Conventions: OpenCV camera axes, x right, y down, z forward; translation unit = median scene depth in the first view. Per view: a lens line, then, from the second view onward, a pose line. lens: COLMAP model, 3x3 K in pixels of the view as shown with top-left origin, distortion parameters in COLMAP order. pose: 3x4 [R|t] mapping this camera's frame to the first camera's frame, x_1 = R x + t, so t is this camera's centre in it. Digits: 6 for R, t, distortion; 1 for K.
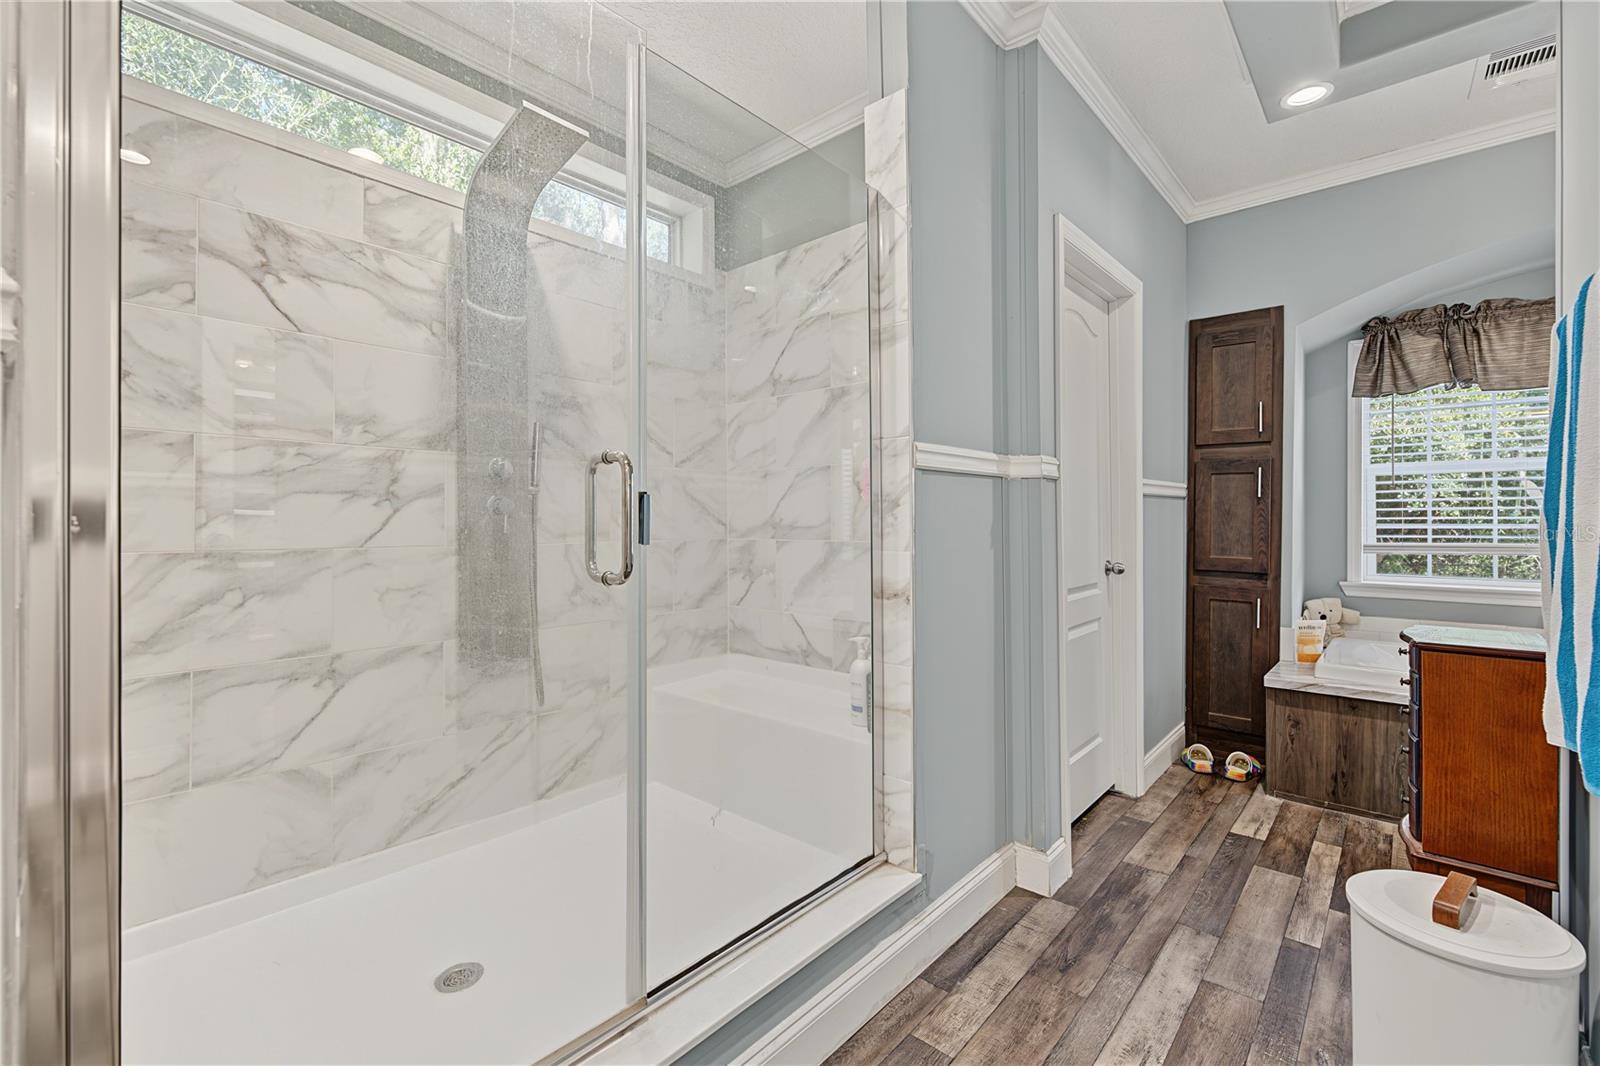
lens RADIAL K [[690.5, 0, 799.2], [0, 690.5, 521.1], [0, 0, 1]] dist [0.000155, -0.000028]
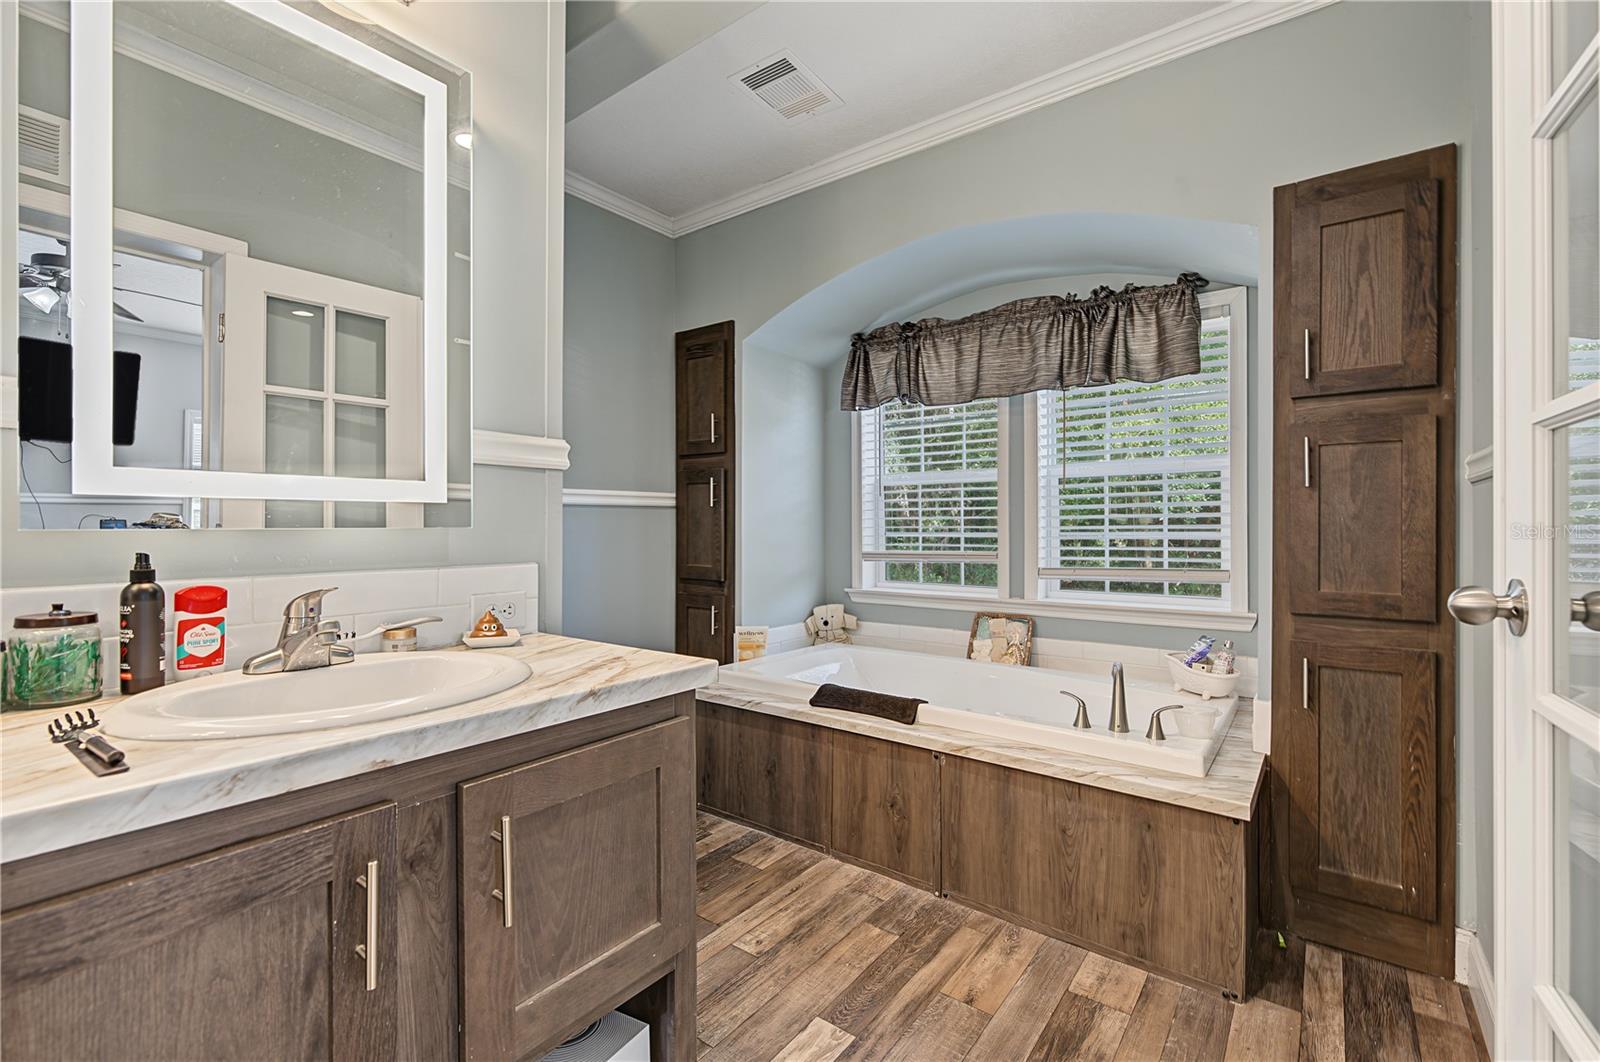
lens RADIAL K [[690.5, 0, 797.1], [0, 690.5, 528.2], [0, 0, 1]] dist [0.000155, -0.000028]
pose [[0.997289, -0.000059, 0.073584, 1.001903], [0.000268, 0.999996, -0.002832, 0.000104], [-0.073584, 0.002844, 0.997285, -0.042798]]
